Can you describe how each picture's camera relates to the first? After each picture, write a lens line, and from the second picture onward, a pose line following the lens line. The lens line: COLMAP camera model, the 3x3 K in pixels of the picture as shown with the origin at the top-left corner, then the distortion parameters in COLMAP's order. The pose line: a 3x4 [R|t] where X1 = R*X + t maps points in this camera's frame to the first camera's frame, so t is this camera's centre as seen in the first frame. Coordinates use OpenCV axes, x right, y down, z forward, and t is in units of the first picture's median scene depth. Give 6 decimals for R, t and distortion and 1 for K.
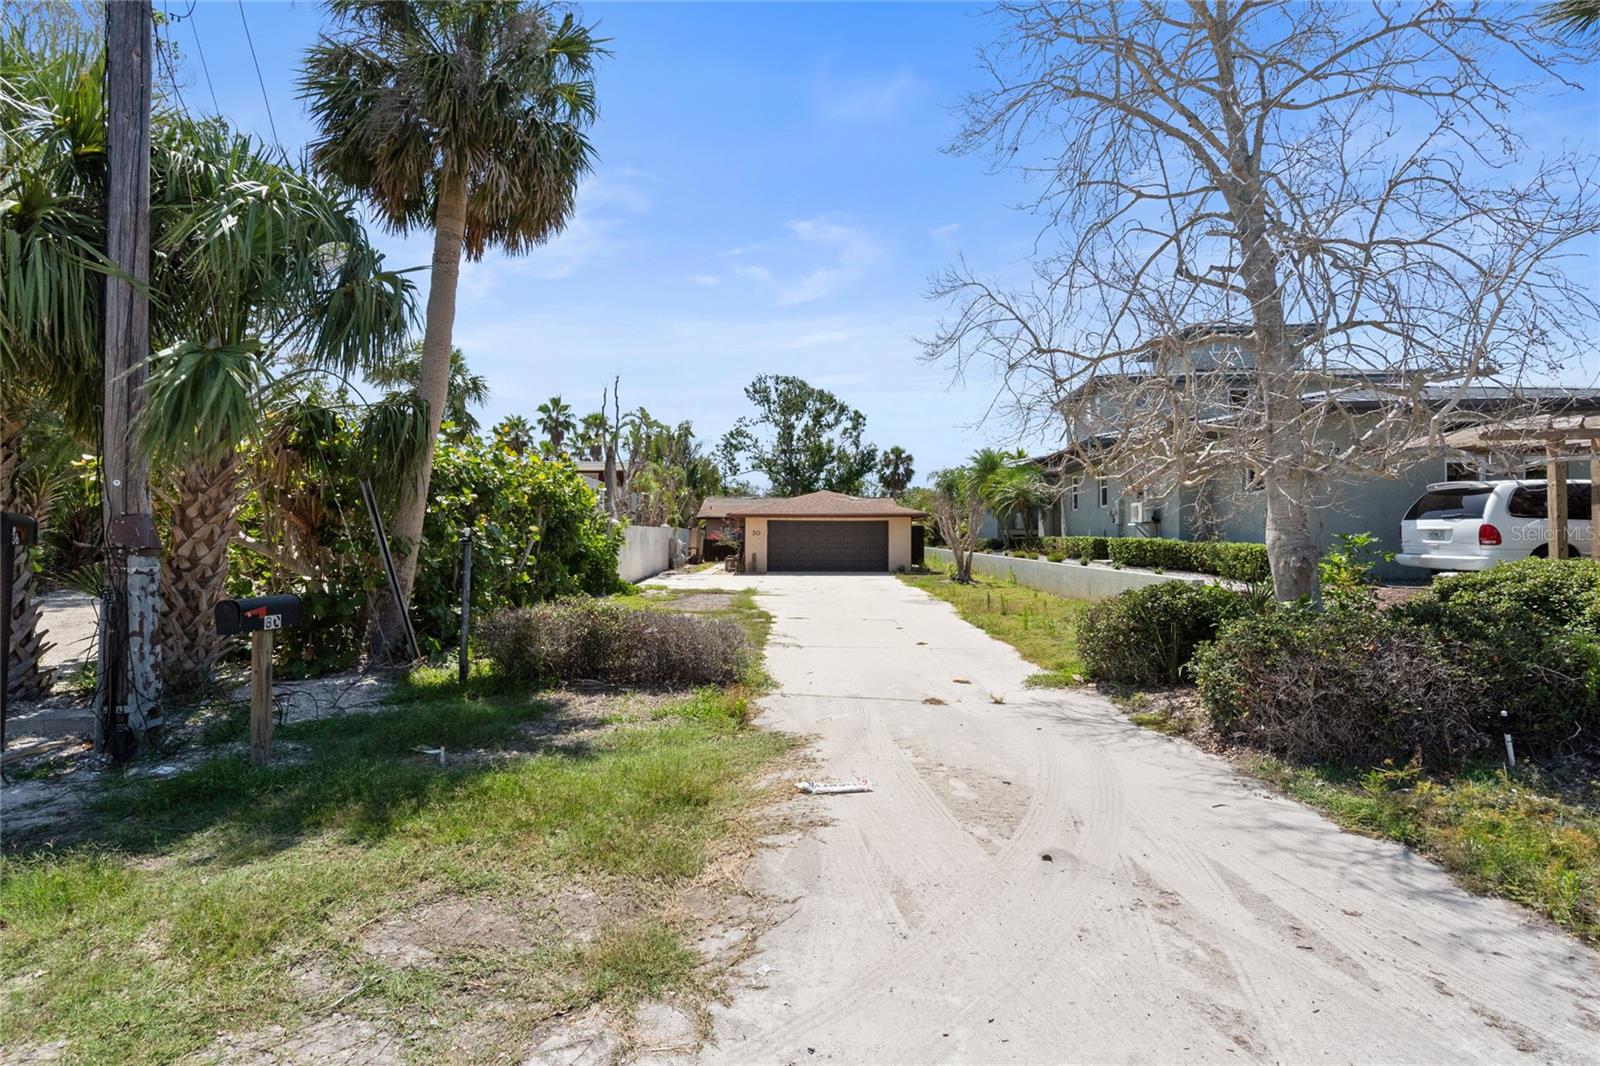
lens RADIAL K [[721.2, 0, 800.0], [0, 721.2, 533.0], [0, 0, 1]] dist [-0.000261, 0.000387]
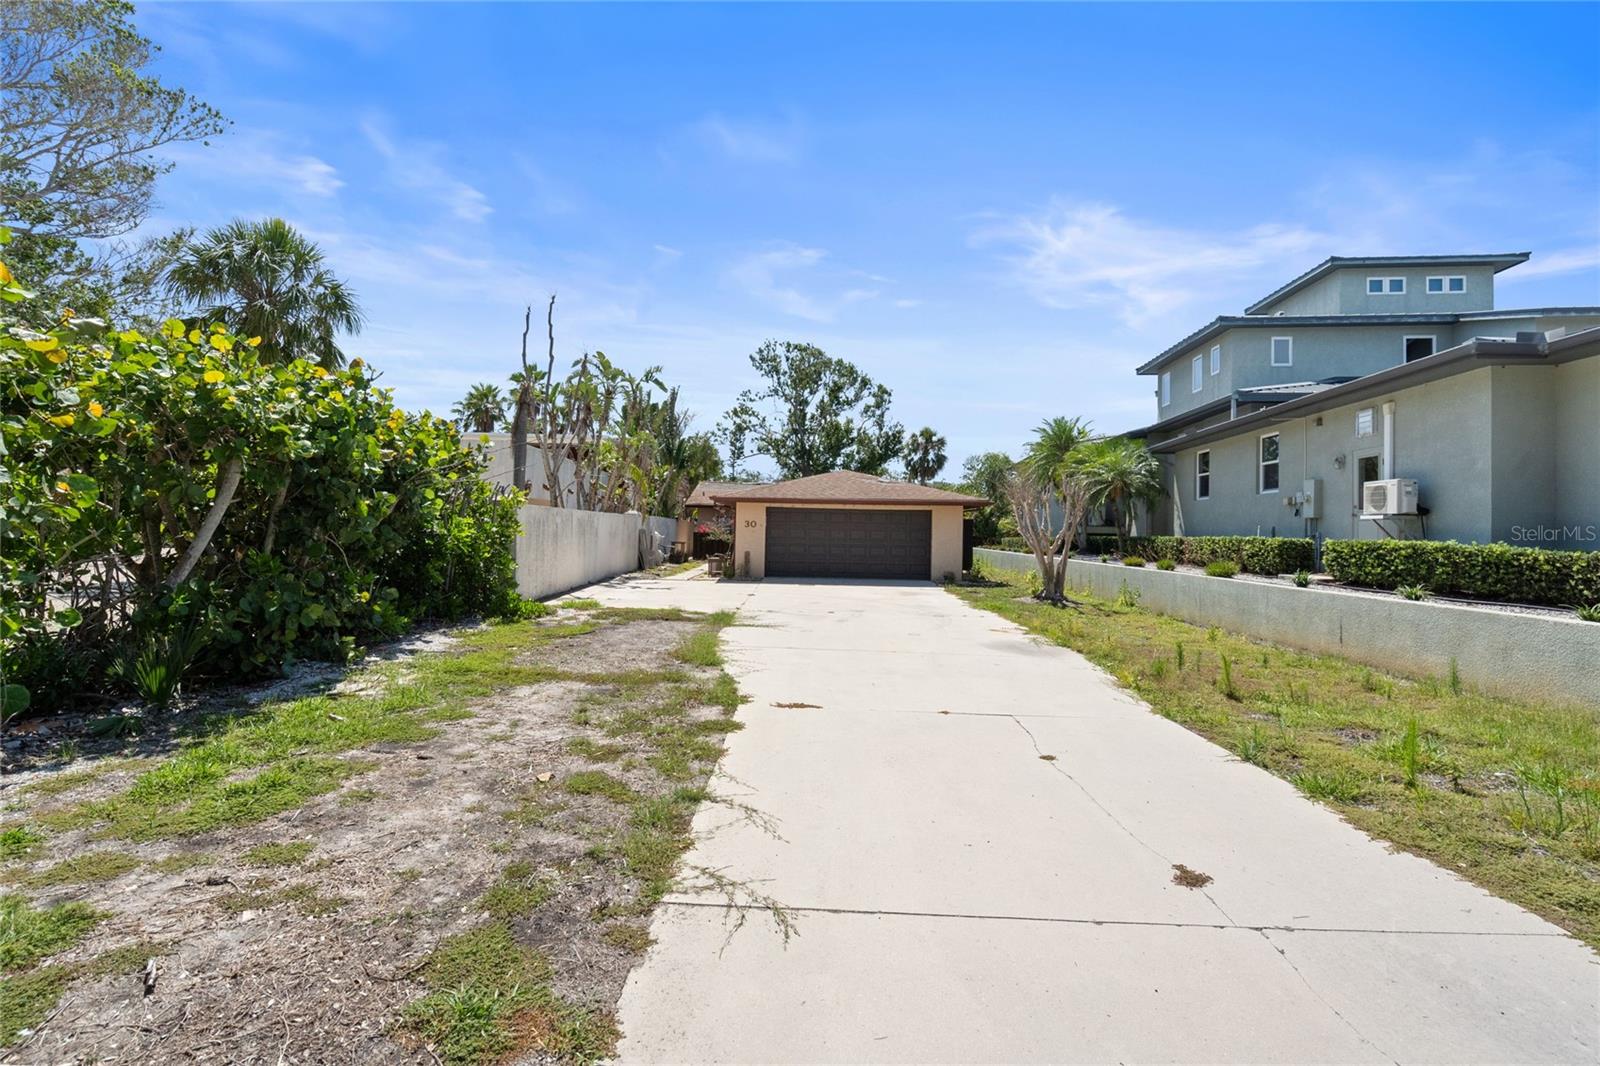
lens RADIAL K [[721.2, 0, 800.0], [0, 721.2, 533.0], [0, 0, 1]] dist [-0.000261, 0.000387]
pose [[0.999662, 0.018520, -0.018258, 0.001591], [-0.018404, 0.999810, 0.006497, 0.001859], [0.018375, -0.006159, 0.999812, 0.145294]]
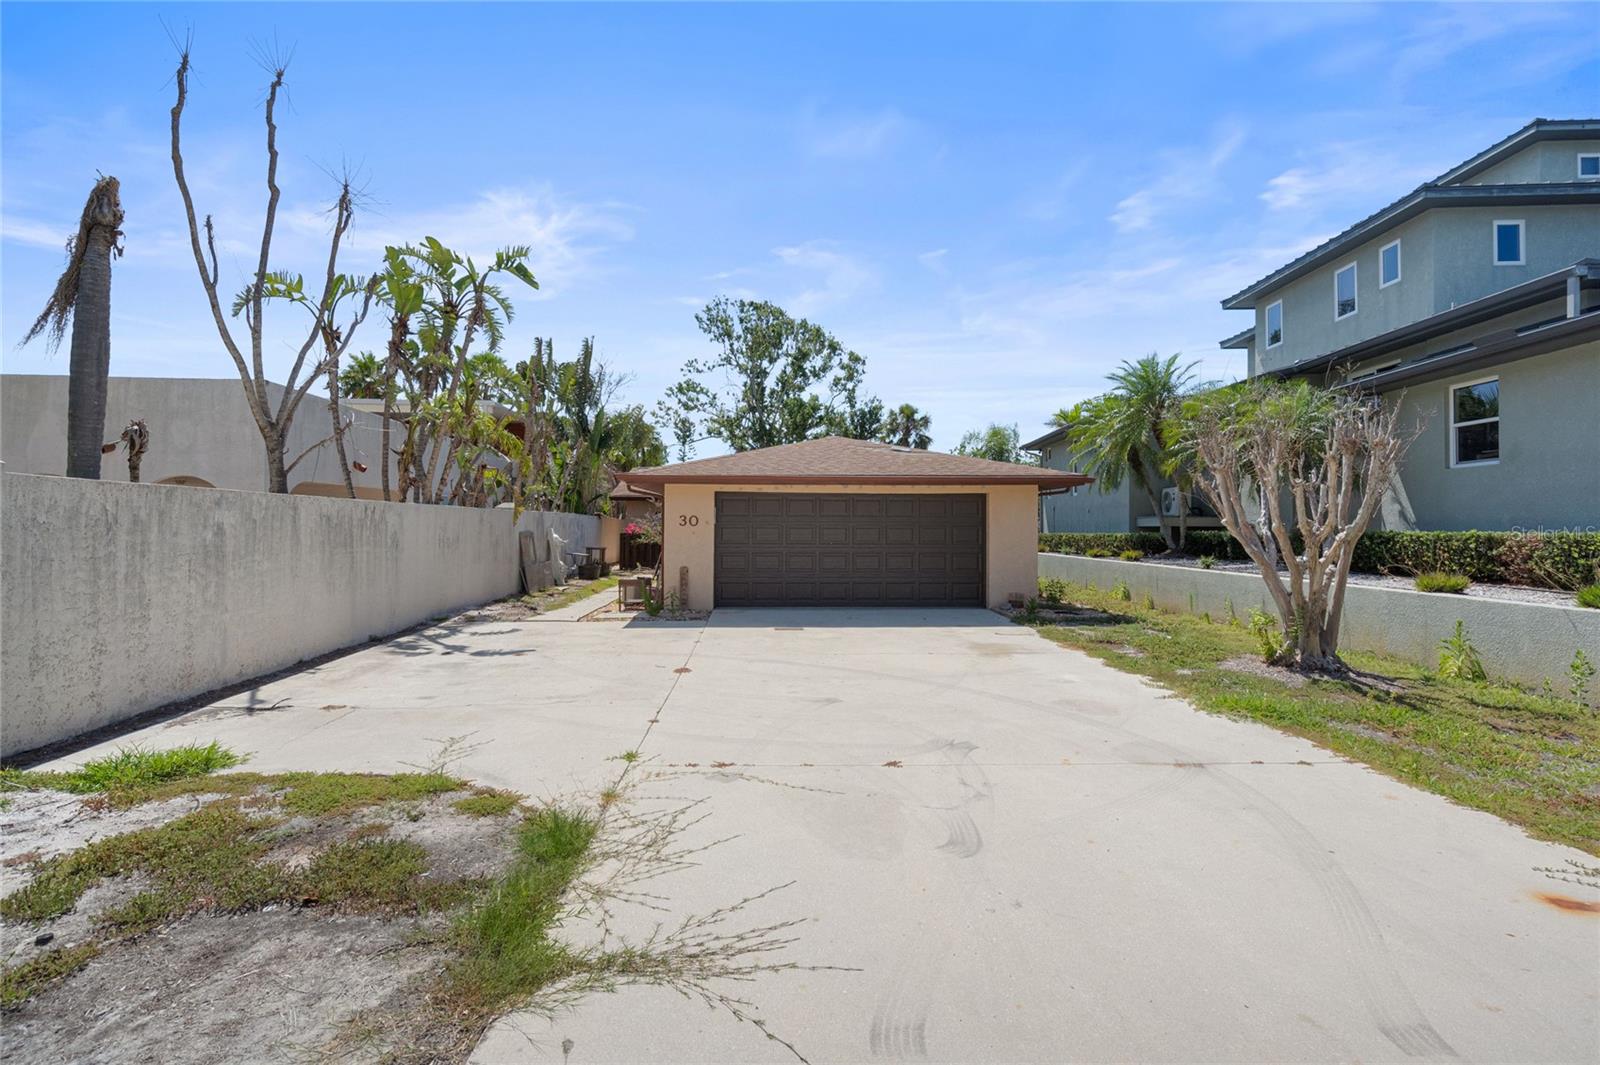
lens RADIAL K [[698.2, 0, 800.0], [0, 698.2, 532.5], [0, 0, 1]] dist [-0.001256, -0.000118]
pose [[0.998852, 0.002054, 0.047868, -0.007616], [-0.002613, 0.999929, 0.011629, 0.001170], [-0.047841, -0.011741, 0.998786, 0.311348]]
